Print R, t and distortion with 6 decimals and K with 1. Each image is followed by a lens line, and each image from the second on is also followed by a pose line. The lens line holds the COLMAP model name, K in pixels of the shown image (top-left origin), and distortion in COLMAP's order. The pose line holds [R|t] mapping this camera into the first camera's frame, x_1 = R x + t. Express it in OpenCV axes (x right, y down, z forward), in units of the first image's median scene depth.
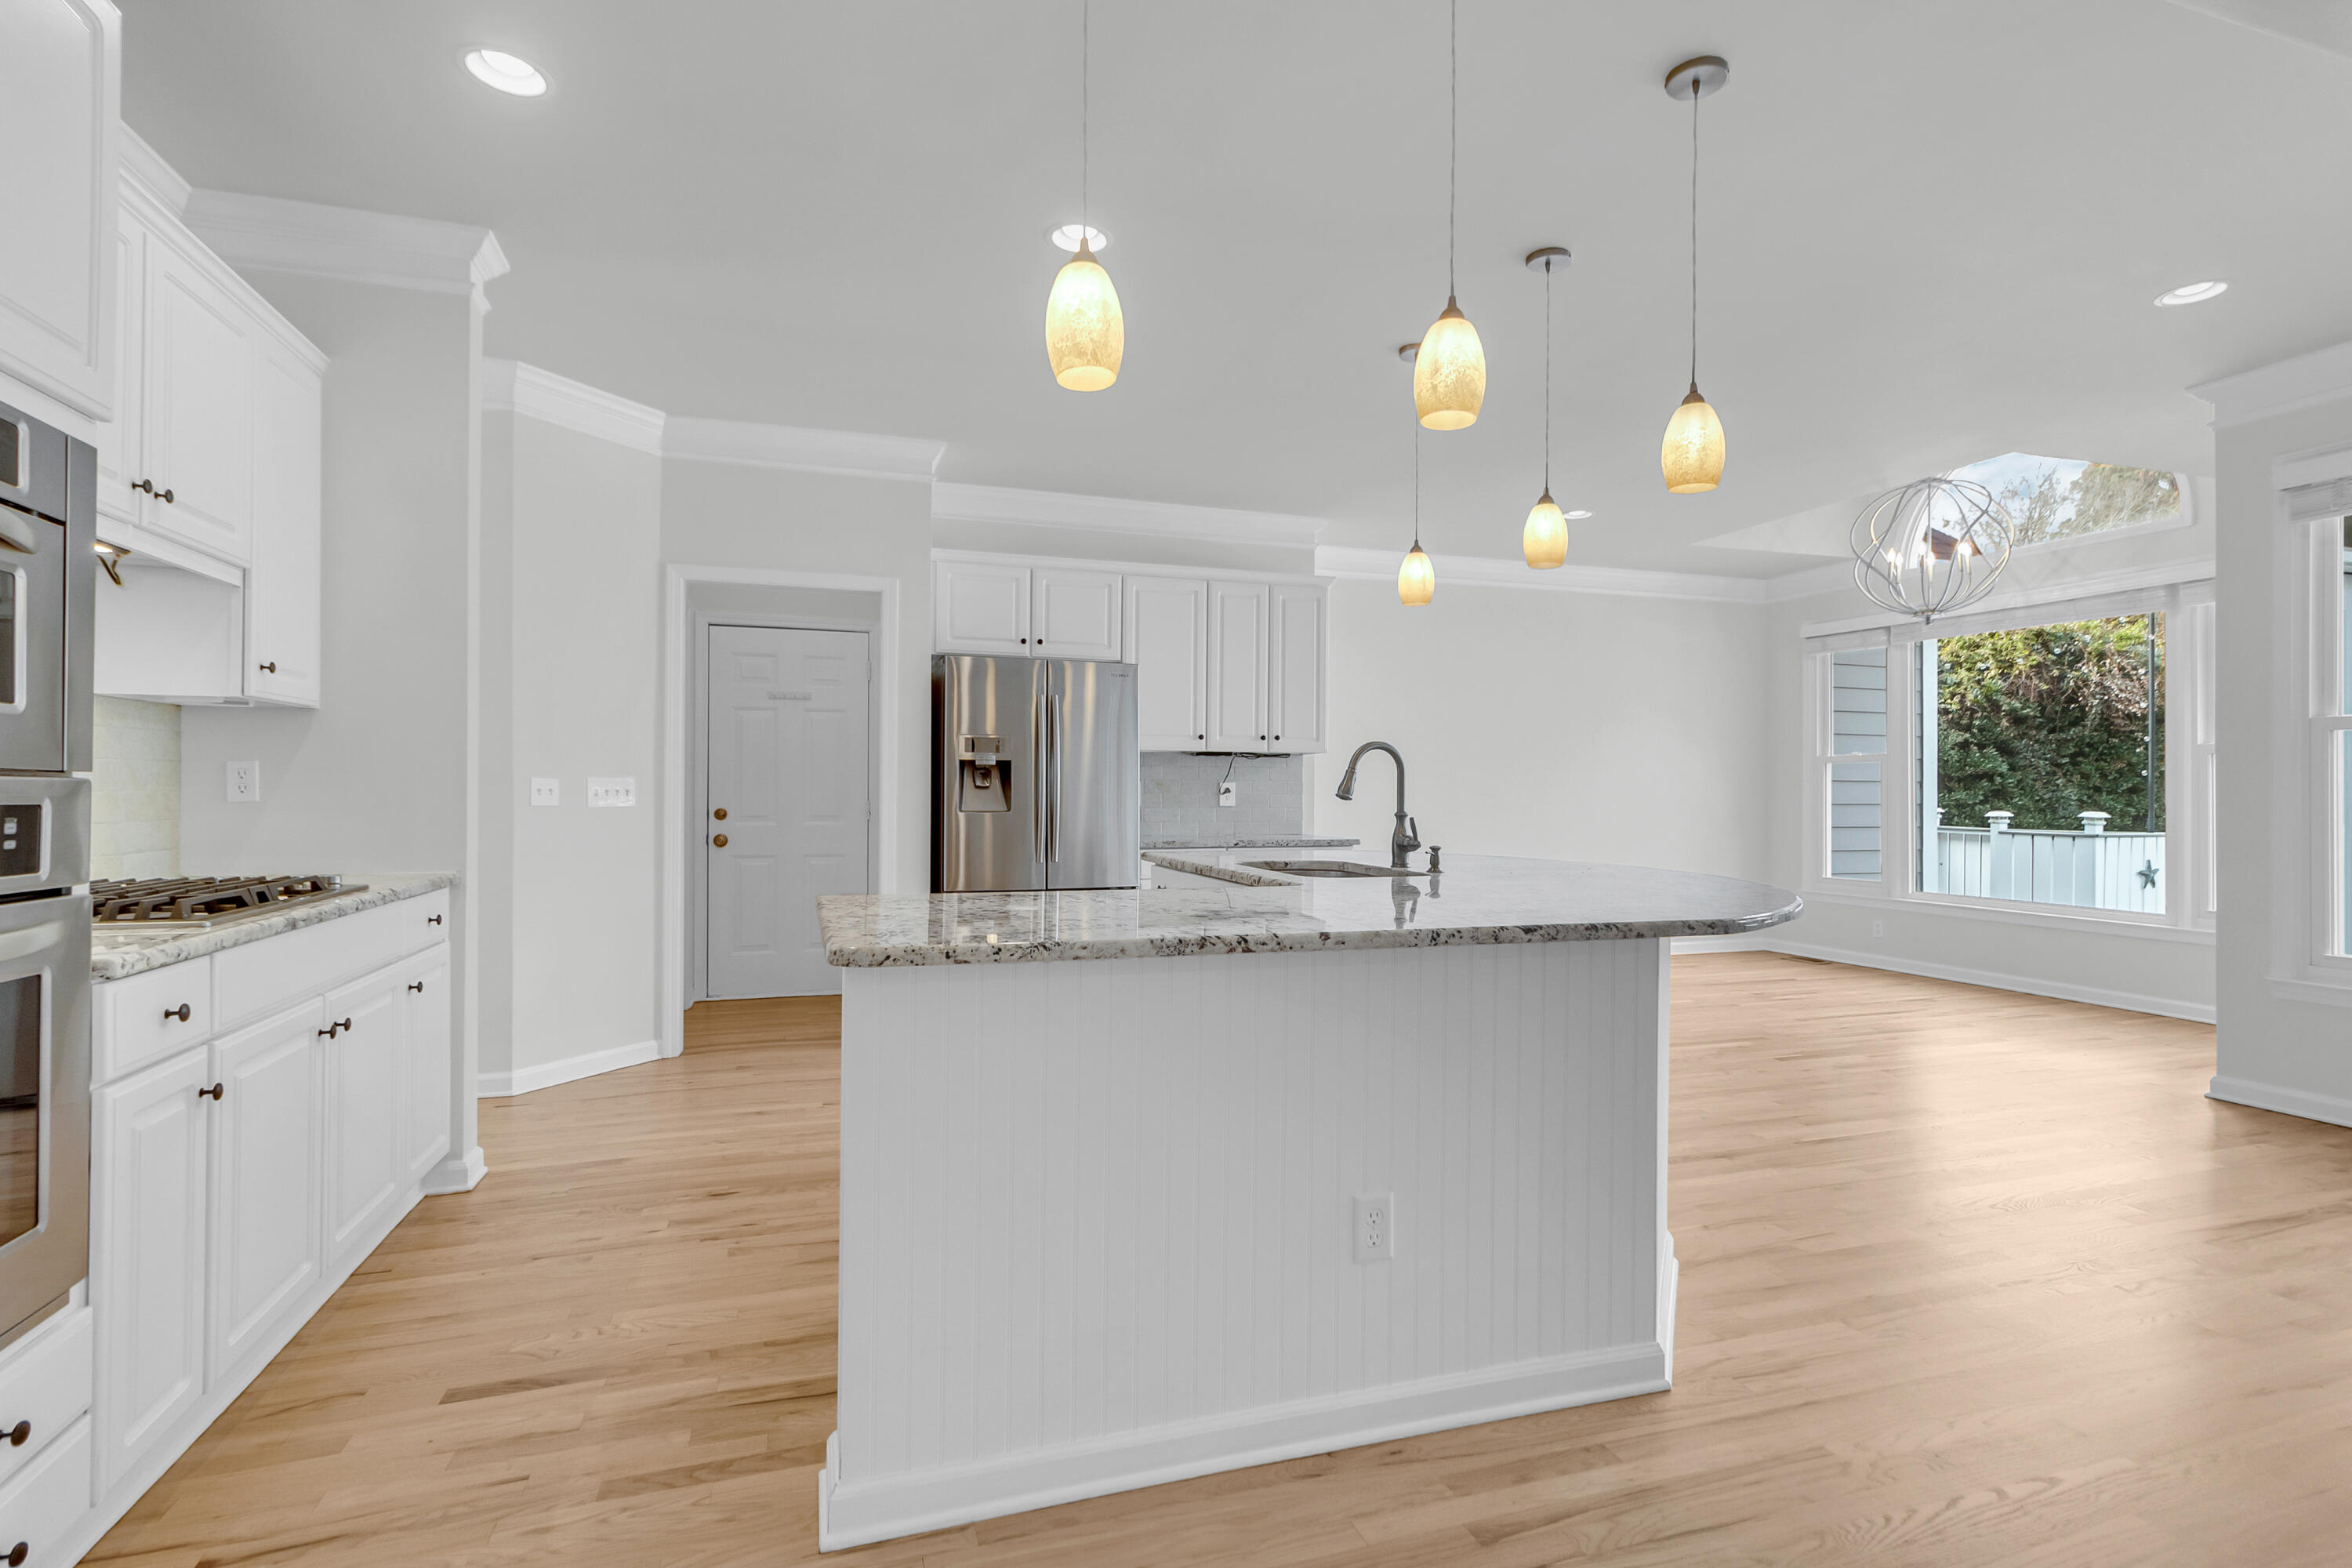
lens RADIAL K [[1101.1, 0, 1154.0], [0, 1101.1, 785.4], [0, 0, 1]] dist [0.000611, -0.000792]
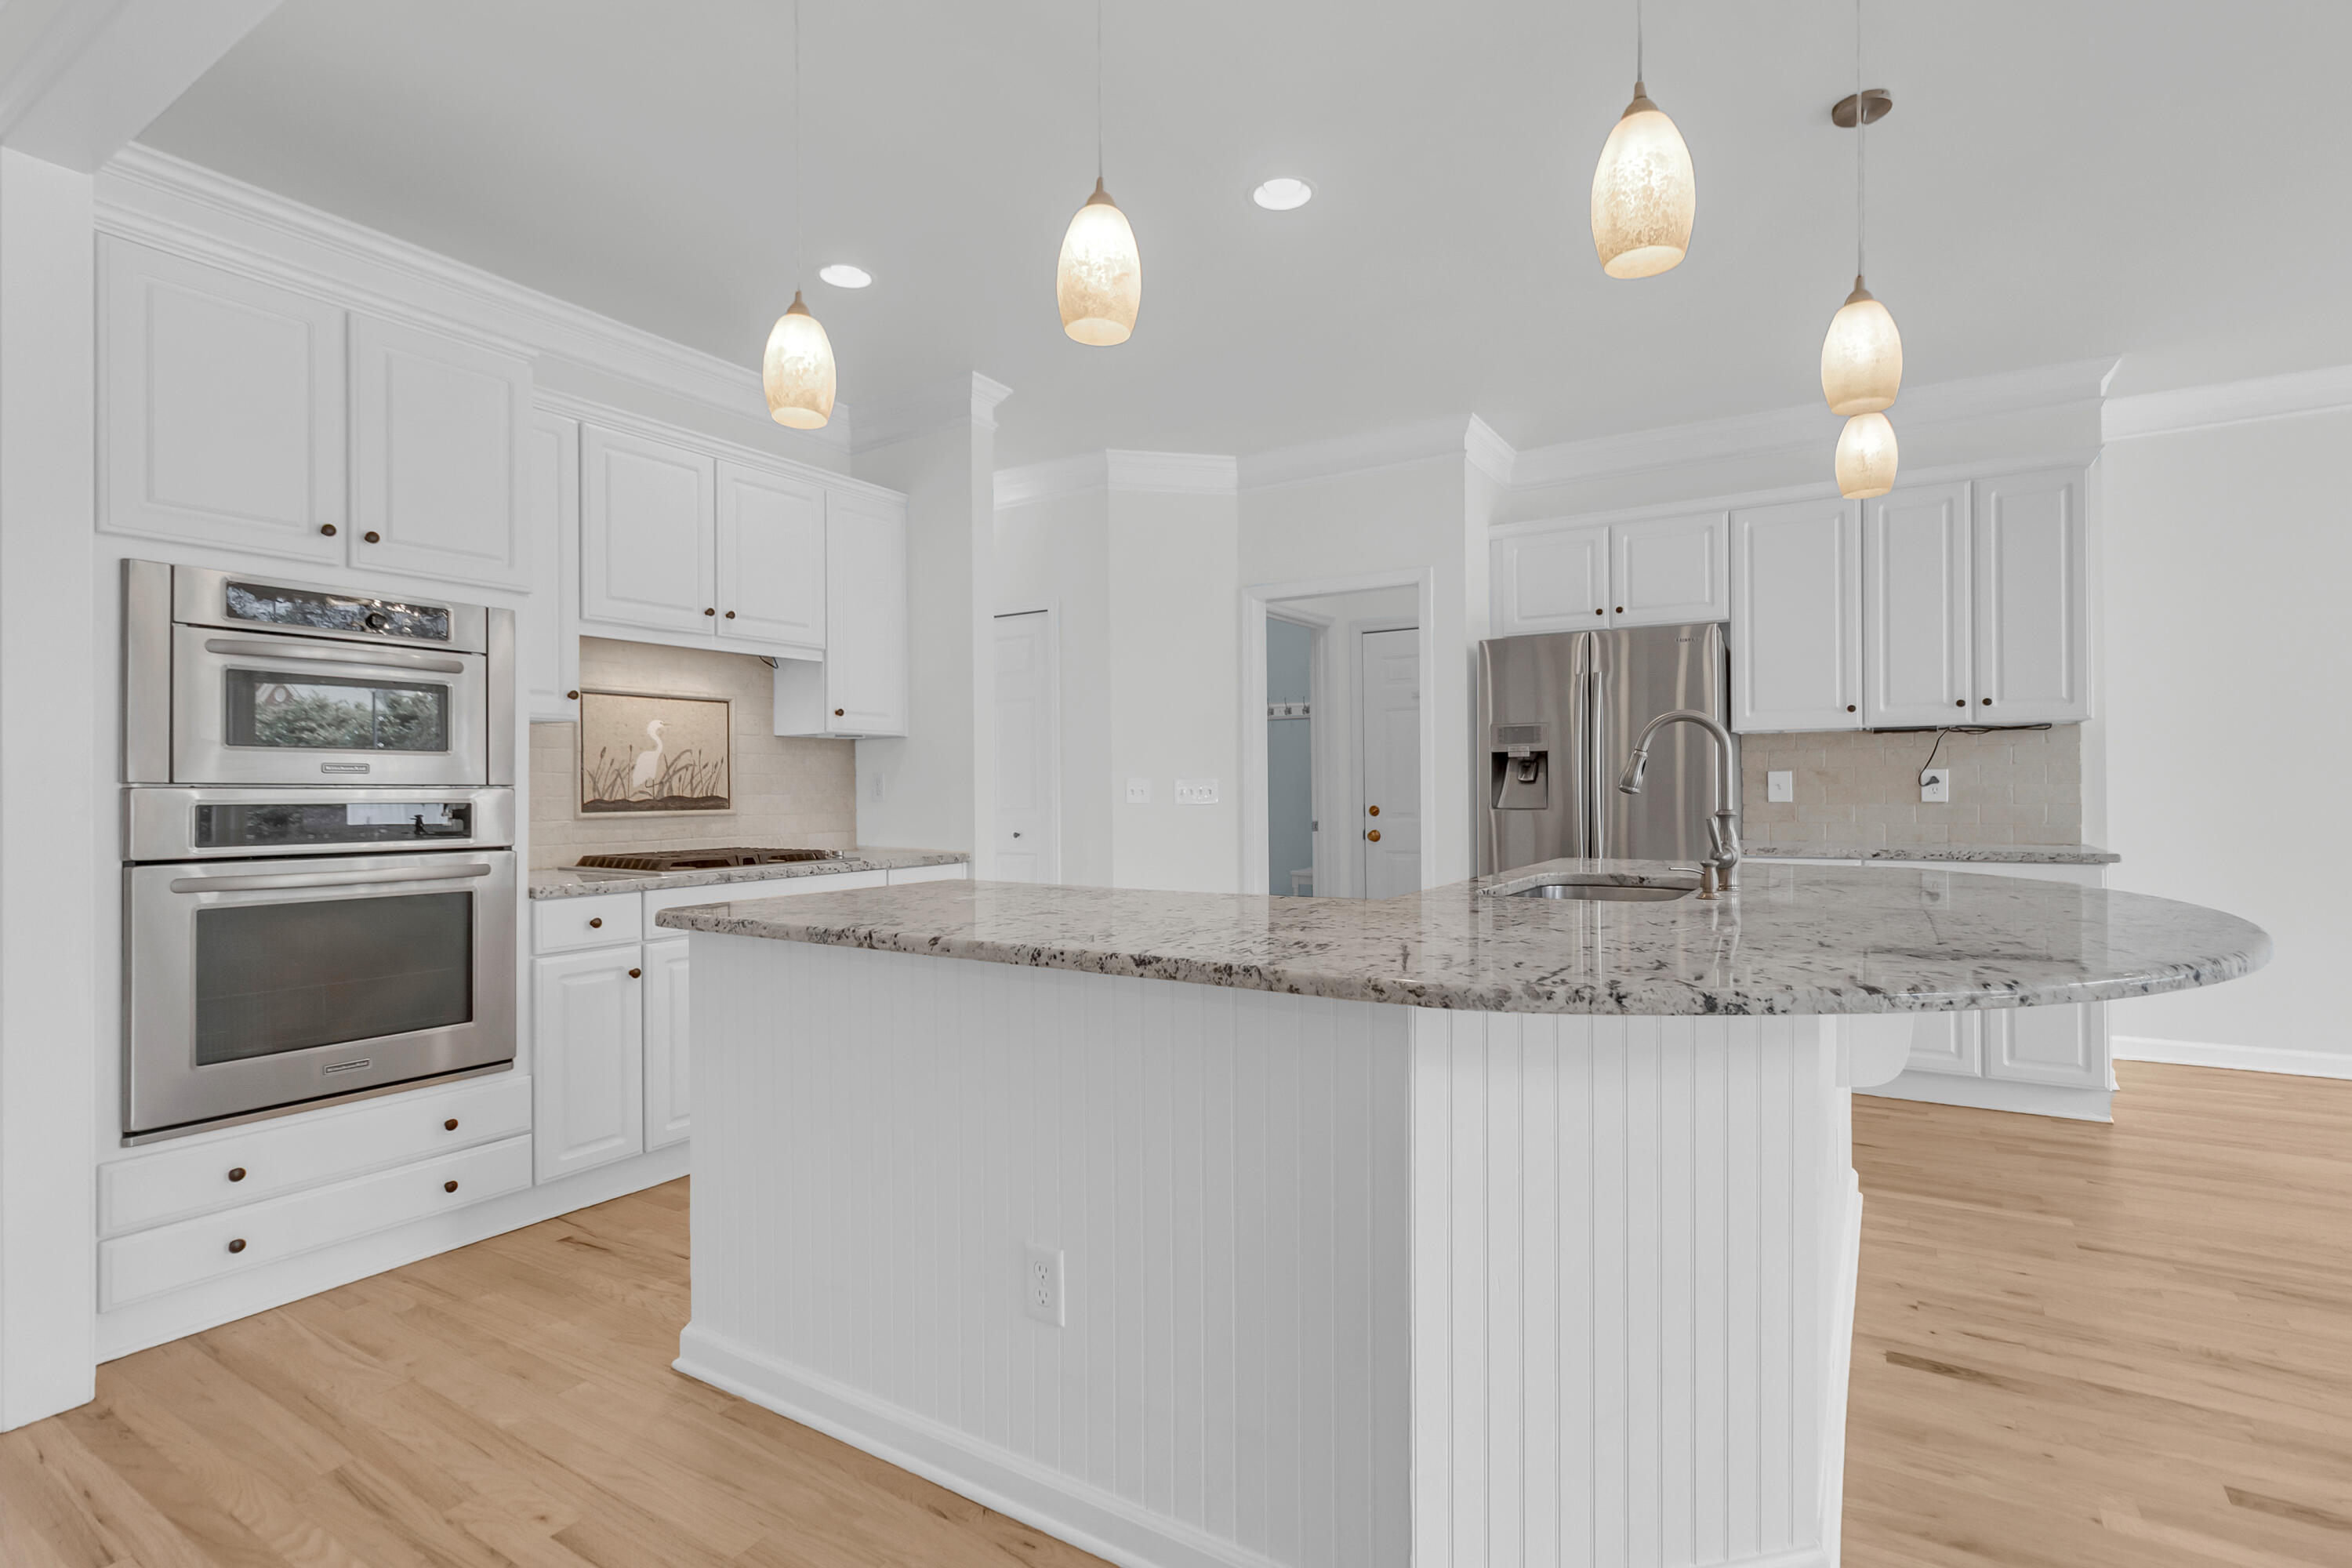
lens RADIAL K [[1101.1, 0, 1167.3], [0, 1101.1, 792.5], [0, 0, 1]] dist [0.000611, -0.000792]
pose [[0.648805, -0.009742, -0.760893, 0.601155], [0.015982, 0.999872, 0.000826, 0.008665], [0.760787, -0.012697, 0.648877, 0.331621]]
